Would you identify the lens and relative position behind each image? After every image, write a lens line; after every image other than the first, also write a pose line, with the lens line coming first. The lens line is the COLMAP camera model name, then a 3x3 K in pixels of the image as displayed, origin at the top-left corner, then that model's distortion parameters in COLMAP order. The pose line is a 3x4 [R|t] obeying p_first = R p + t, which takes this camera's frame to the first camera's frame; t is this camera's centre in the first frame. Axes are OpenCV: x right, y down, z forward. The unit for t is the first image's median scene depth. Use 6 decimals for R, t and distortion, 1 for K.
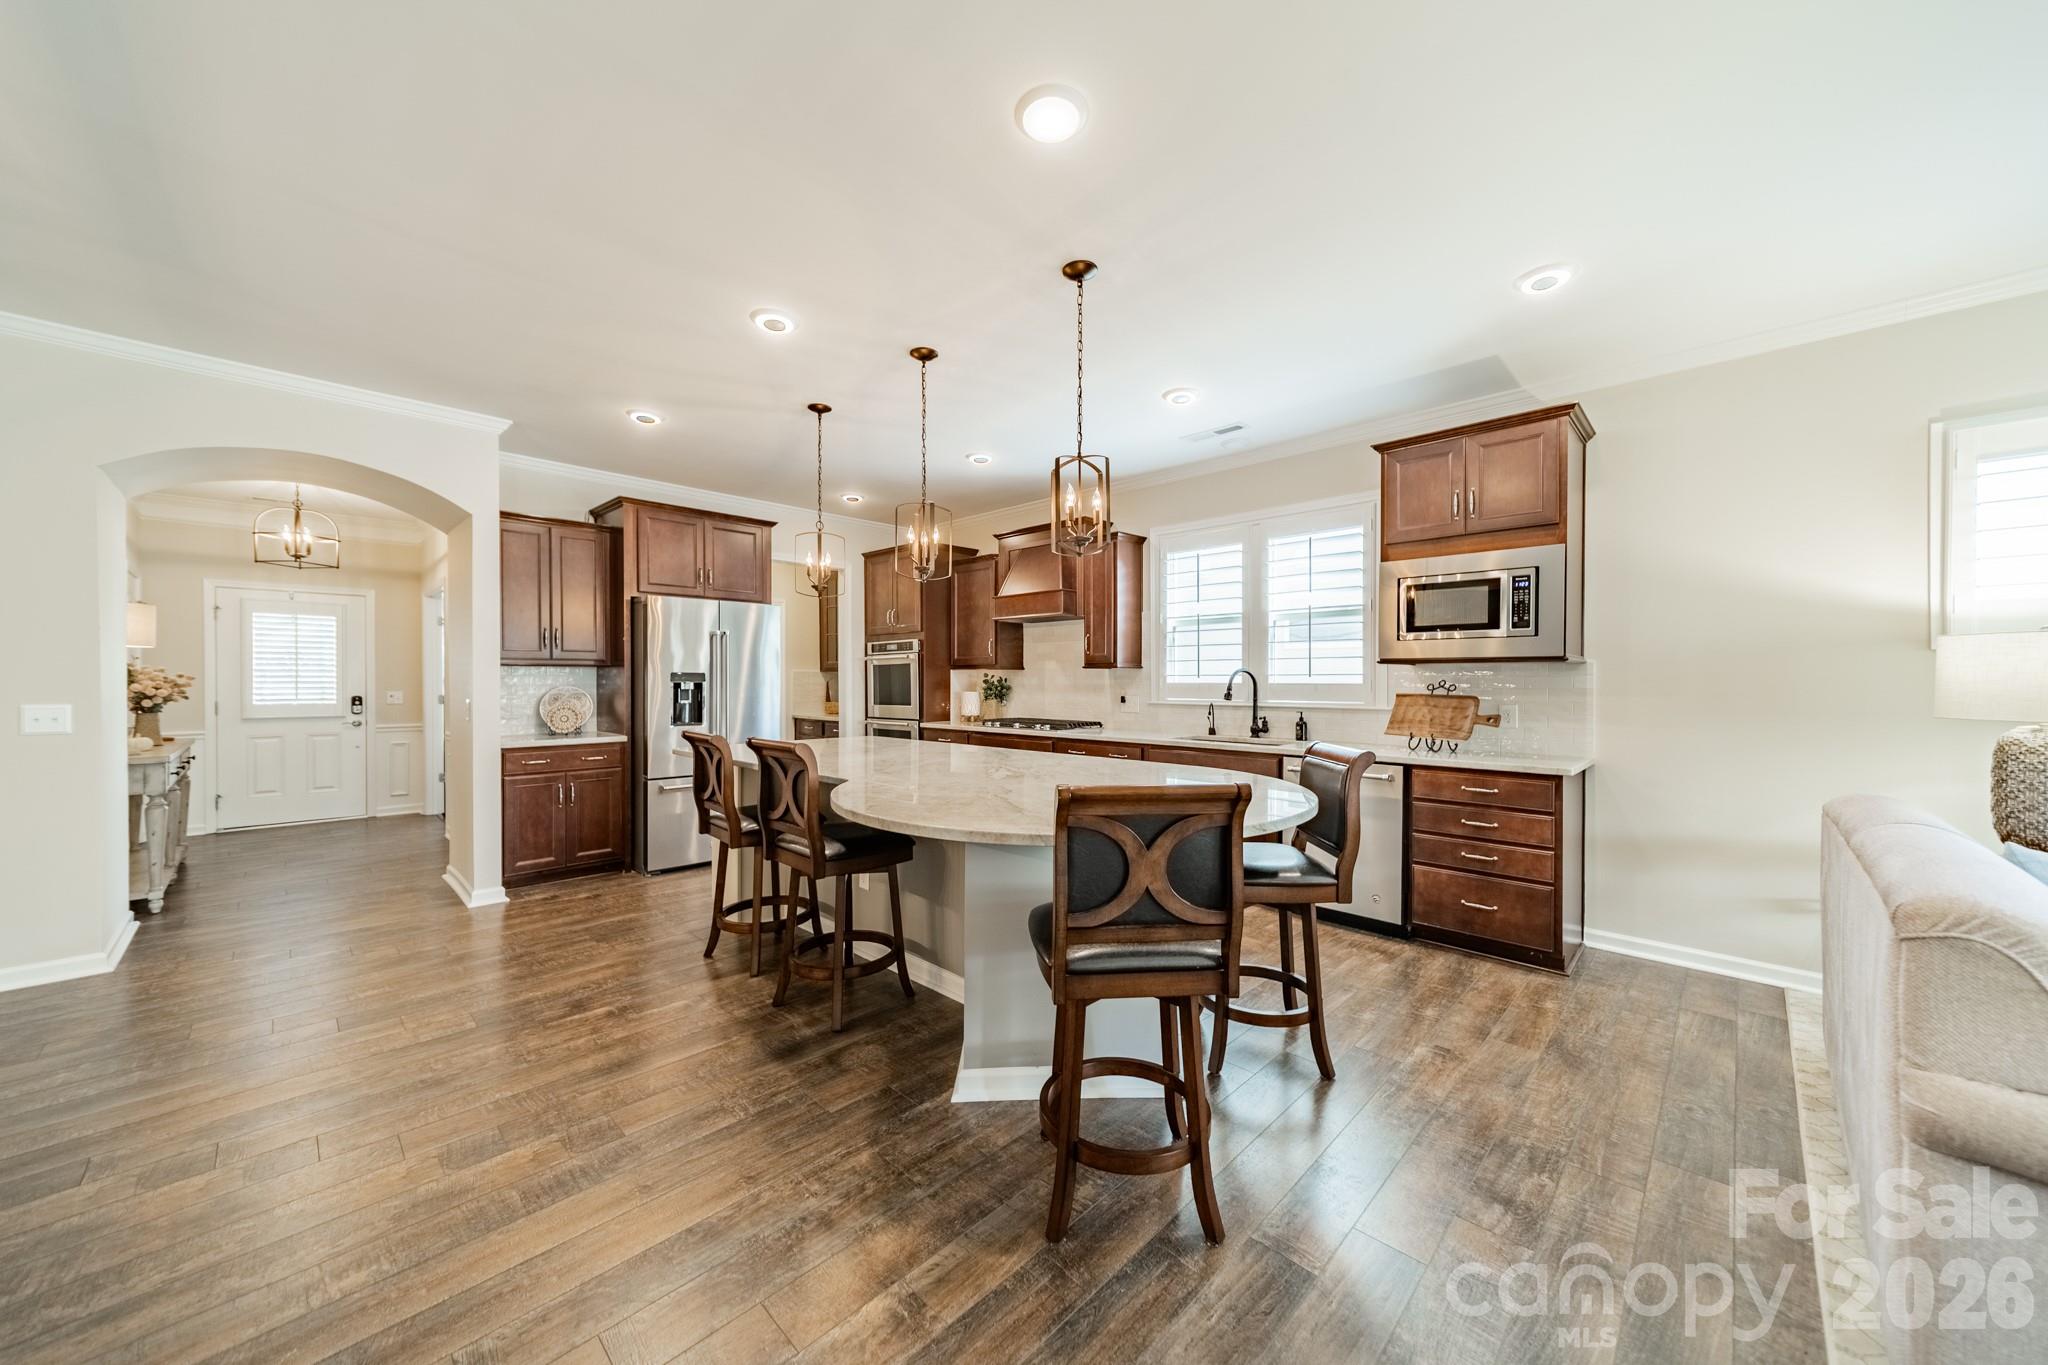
lens RADIAL K [[725.7, 0, 1022.3], [0, 725.7, 682.5], [0, 0, 1]] dist [0.008183, -0.000412]
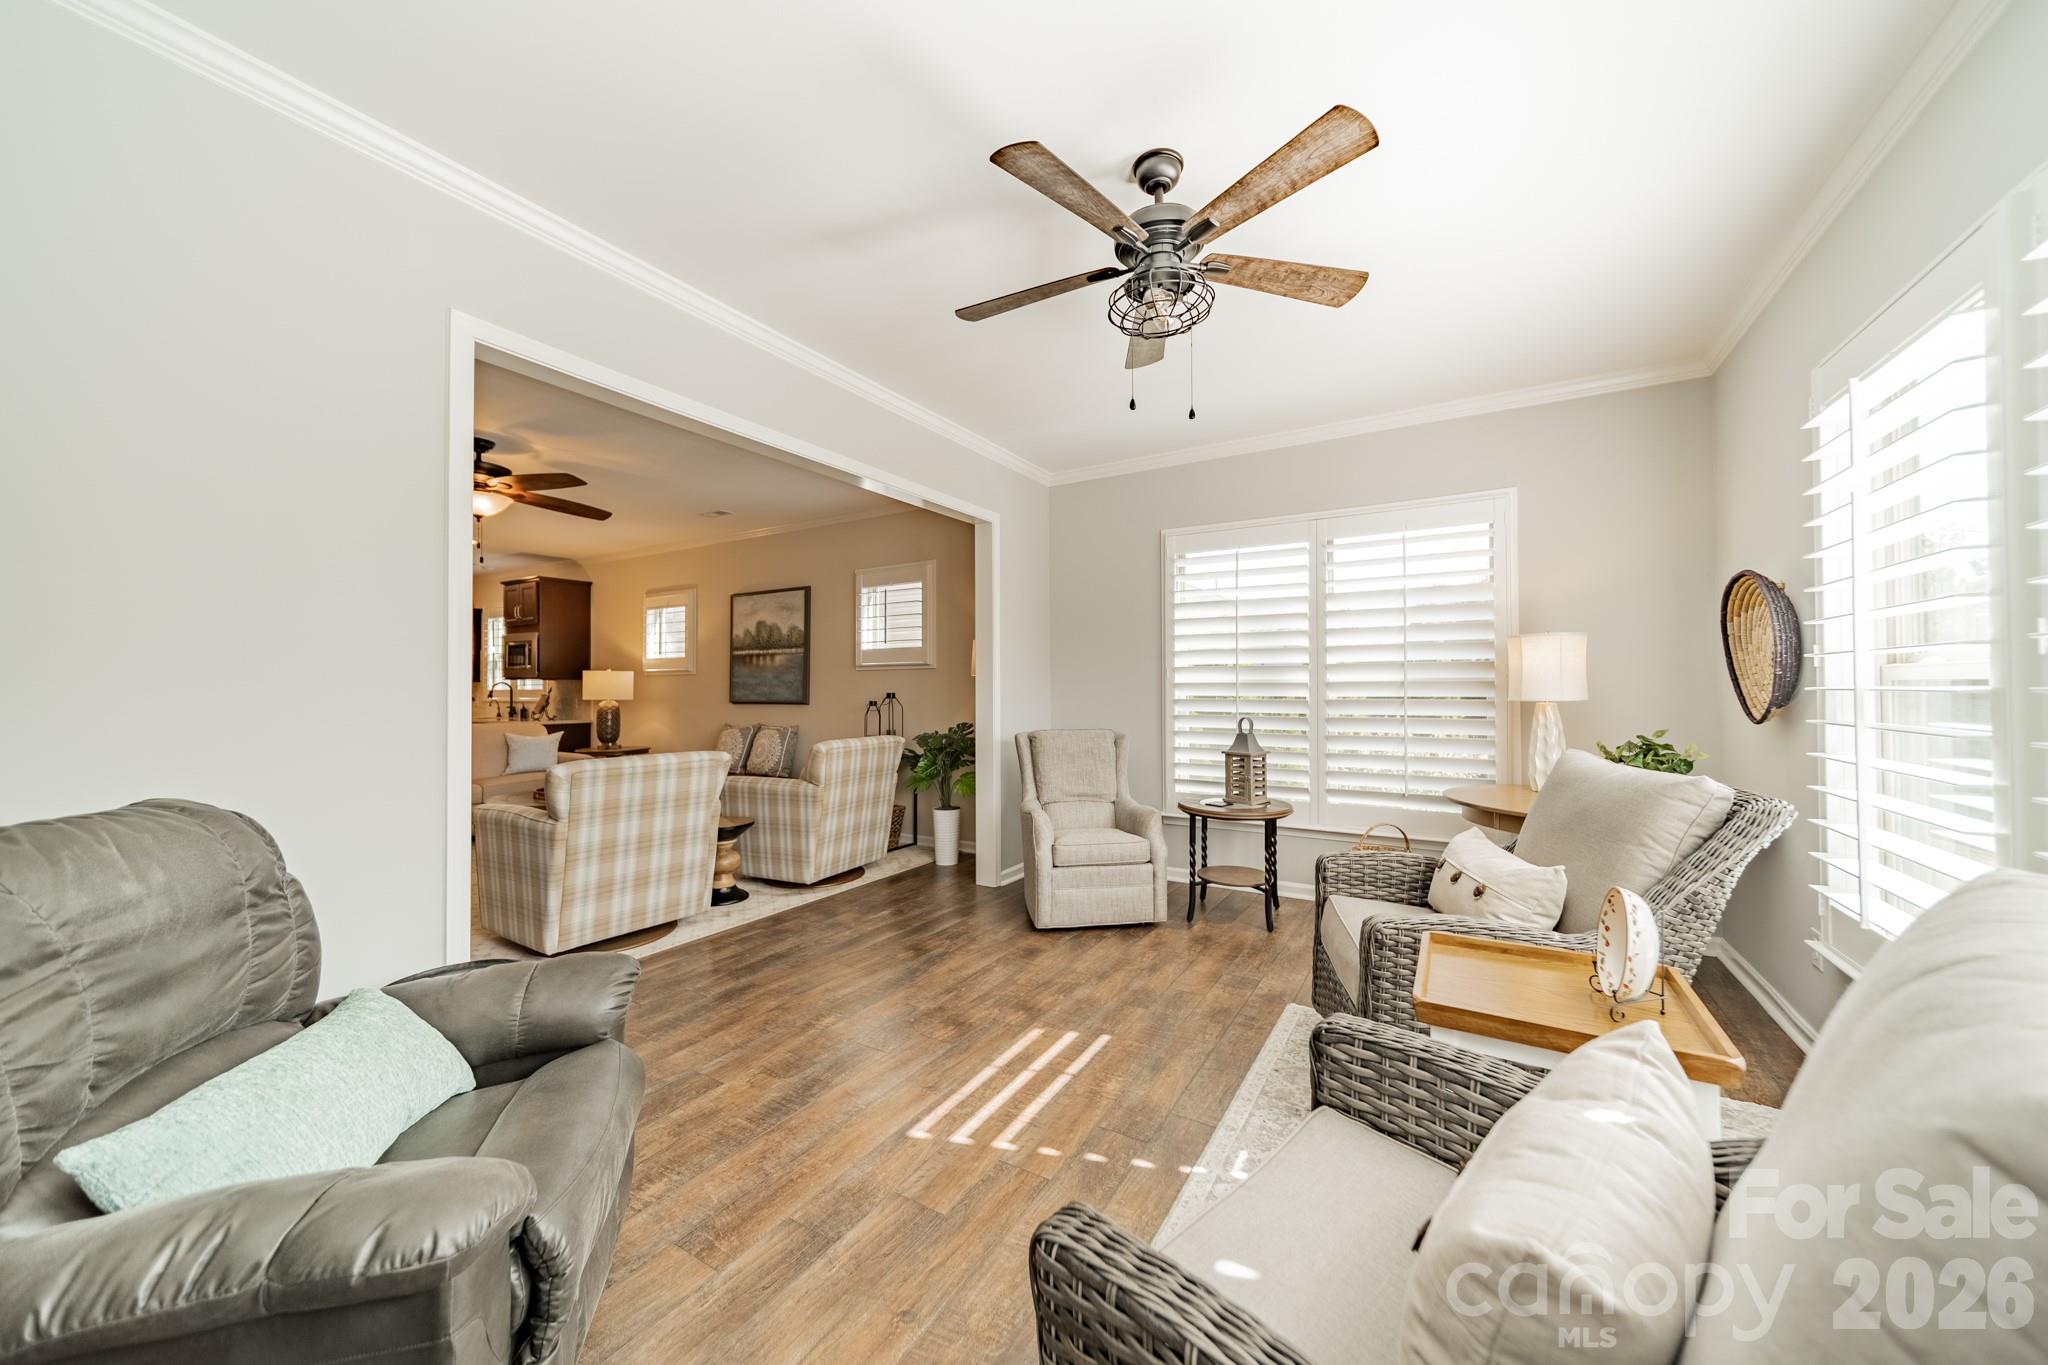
lens RADIAL K [[725.7, 0, 1028.8], [0, 725.7, 676.3], [0, 0, 1]] dist [0.008183, -0.000412]
pose [[0.972351, -0.001552, 0.233517, 1.164566], [0.006845, 0.999738, -0.021858, 0.016257], [-0.233422, 0.022852, 0.972107, -1.166712]]
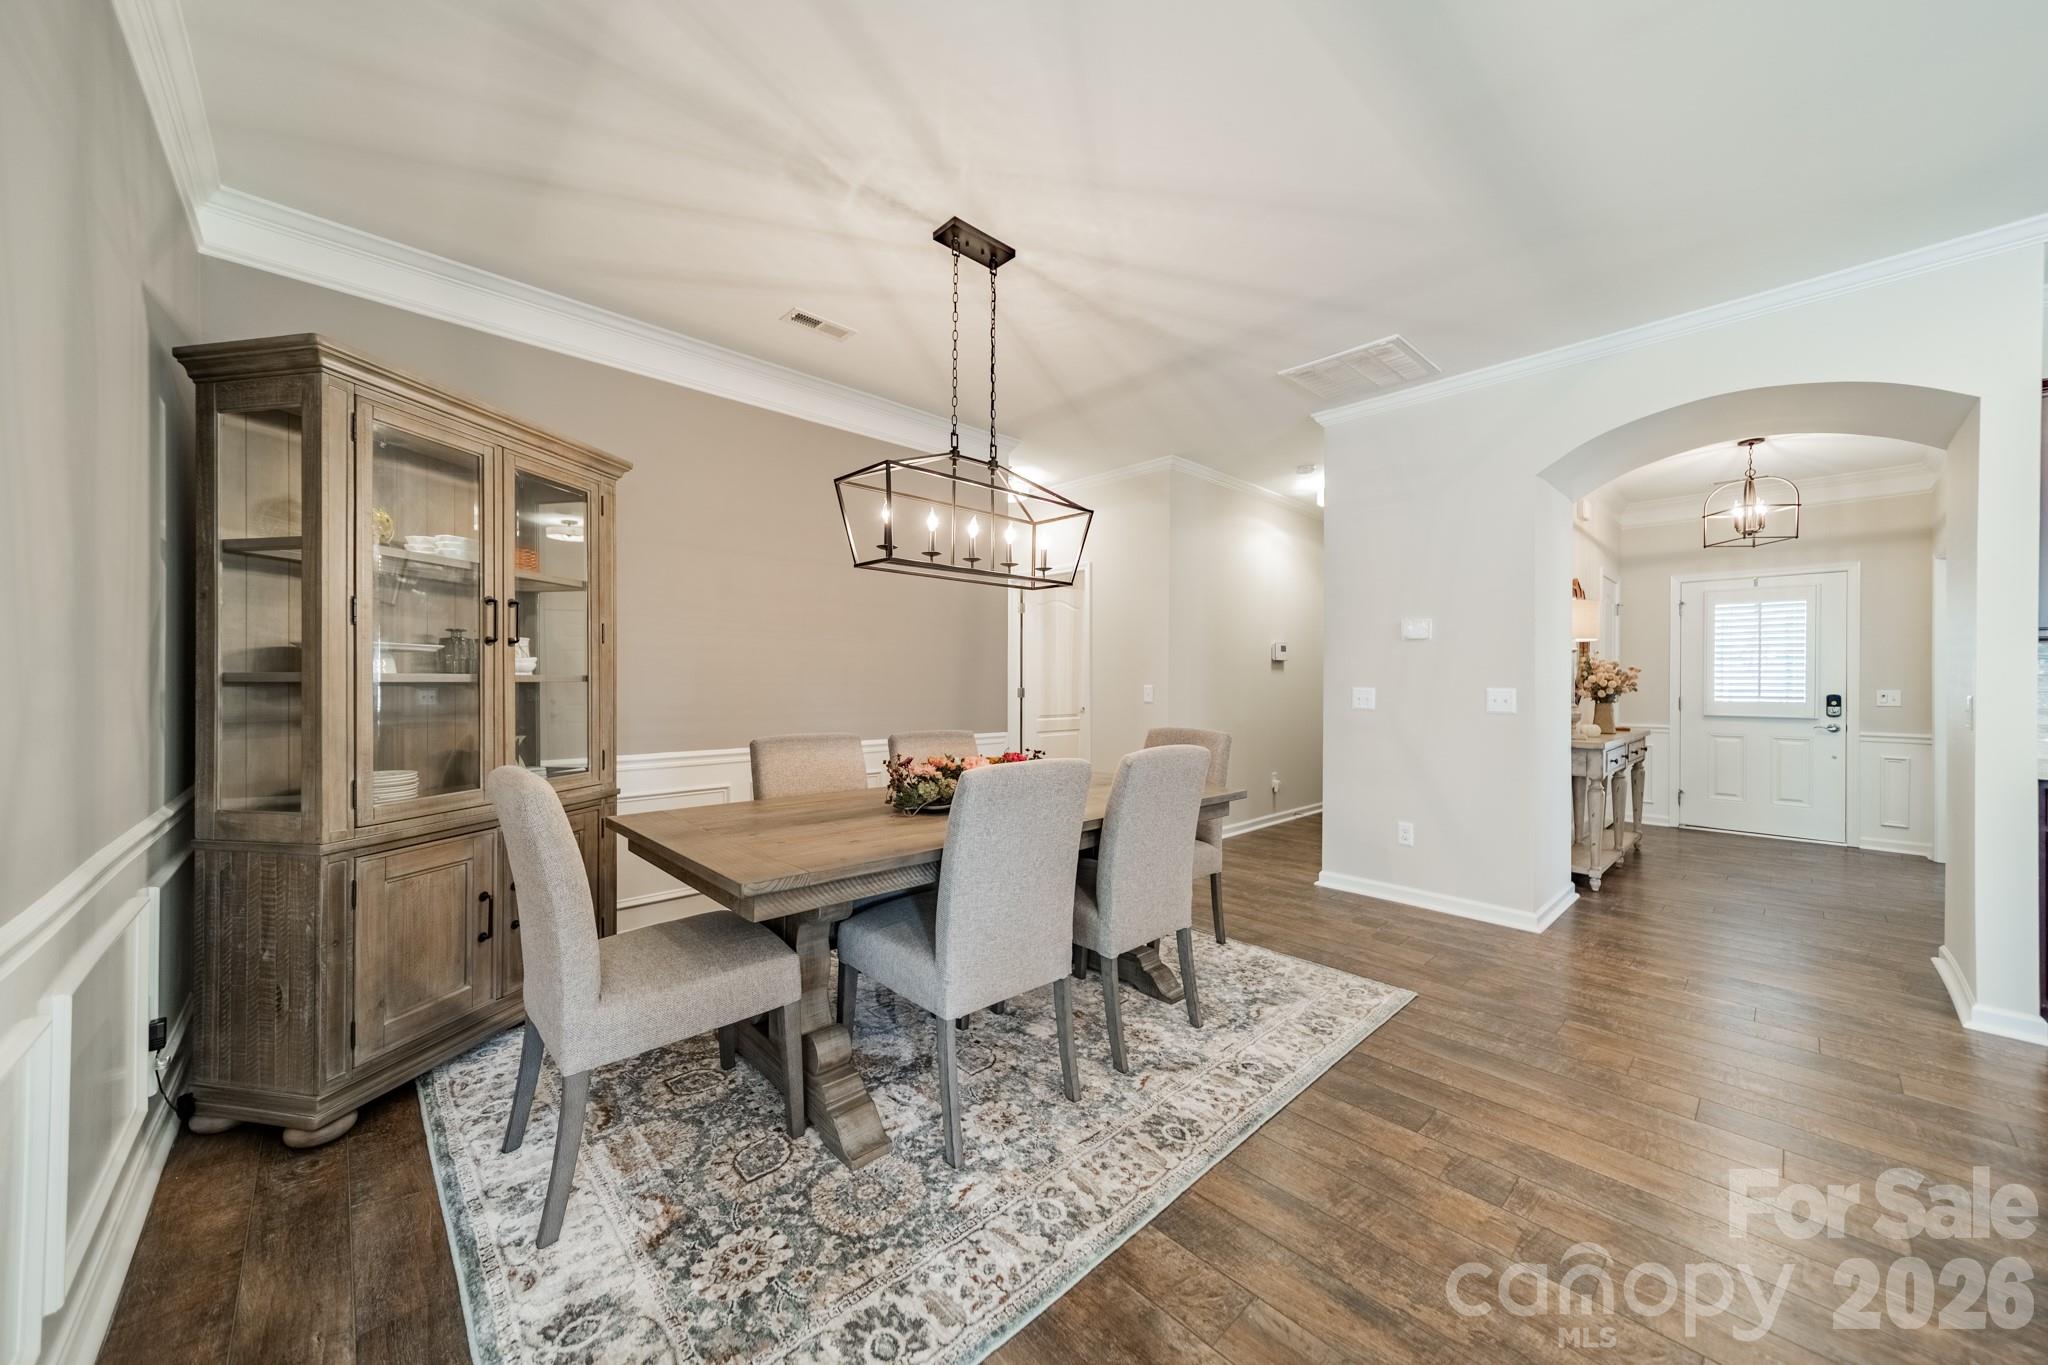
lens RADIAL K [[725.7, 0, 1030.9], [0, 725.7, 683.0], [0, 0, 1]] dist [0.008183, -0.000412]
pose [[-0.036586, 0.002678, -0.999327, -0.083117], [-0.009606, 0.999949, 0.003031, 0.016096], [0.999284, 0.009710, -0.036559, 0.184442]]
